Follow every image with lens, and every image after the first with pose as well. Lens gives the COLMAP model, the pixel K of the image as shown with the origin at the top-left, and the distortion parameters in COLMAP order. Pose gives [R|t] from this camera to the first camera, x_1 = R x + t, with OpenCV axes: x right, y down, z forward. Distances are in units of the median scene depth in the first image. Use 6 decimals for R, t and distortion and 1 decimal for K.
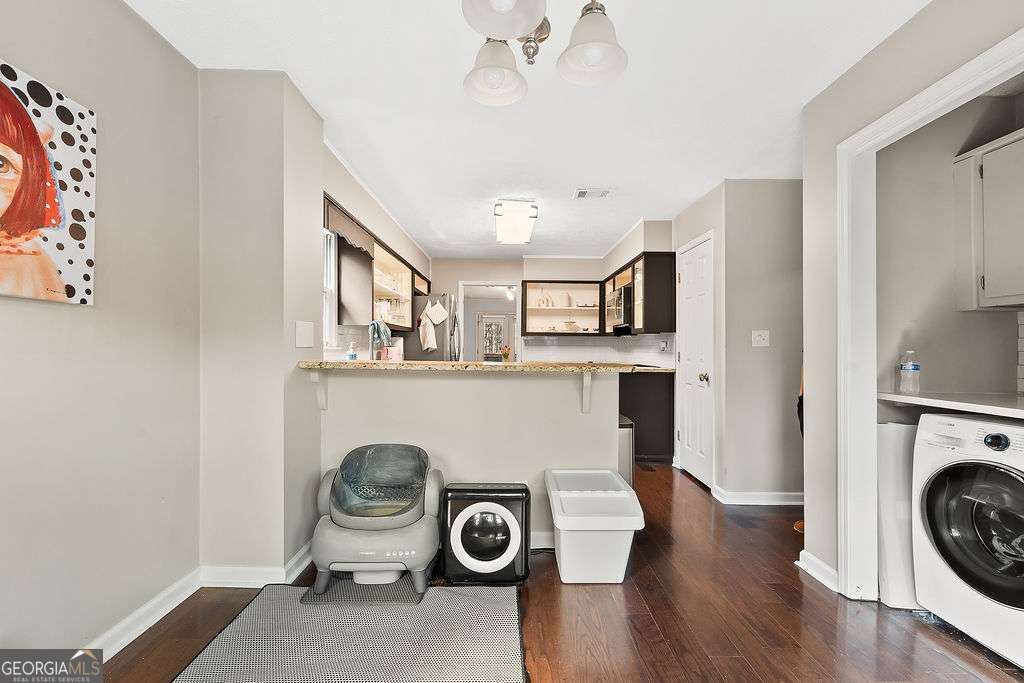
lens RADIAL K [[418.1, 0, 512.3], [0, 418.1, 345.2], [0, 0, 1]] dist [0.007401, -0.000933]
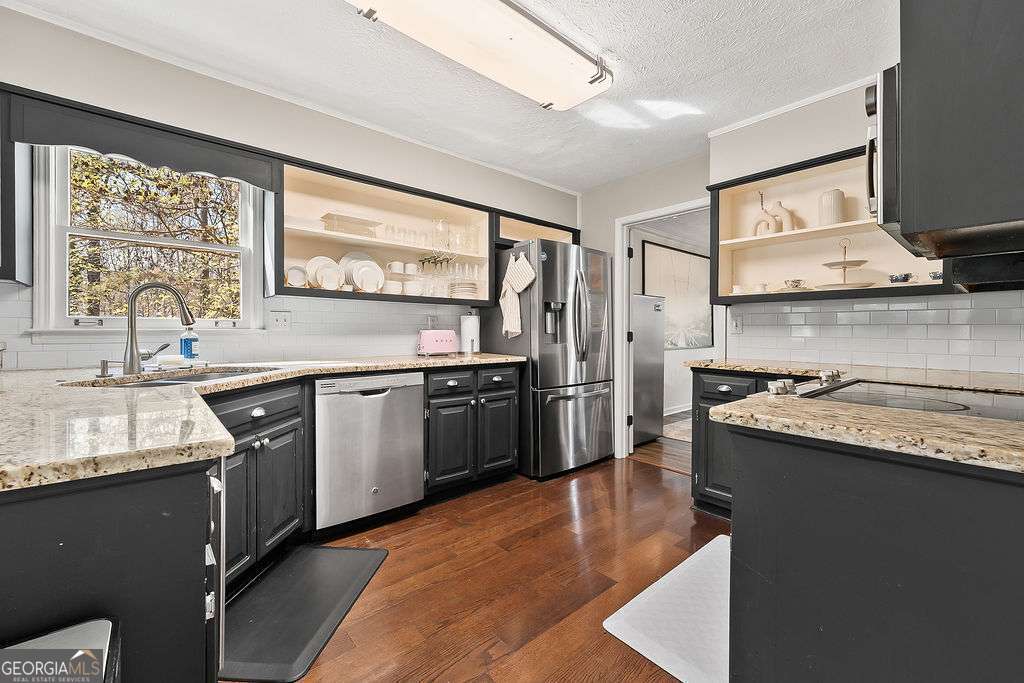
lens RADIAL K [[418.1, 0, 506.0], [0, 418.1, 334.2], [0, 0, 1]] dist [0.007401, -0.000933]
pose [[0.624724, 0.002368, -0.780842, 0.244296], [0.006880, 0.999940, 0.008536, 0.003864], [0.780816, -0.010705, 0.624670, 0.535938]]
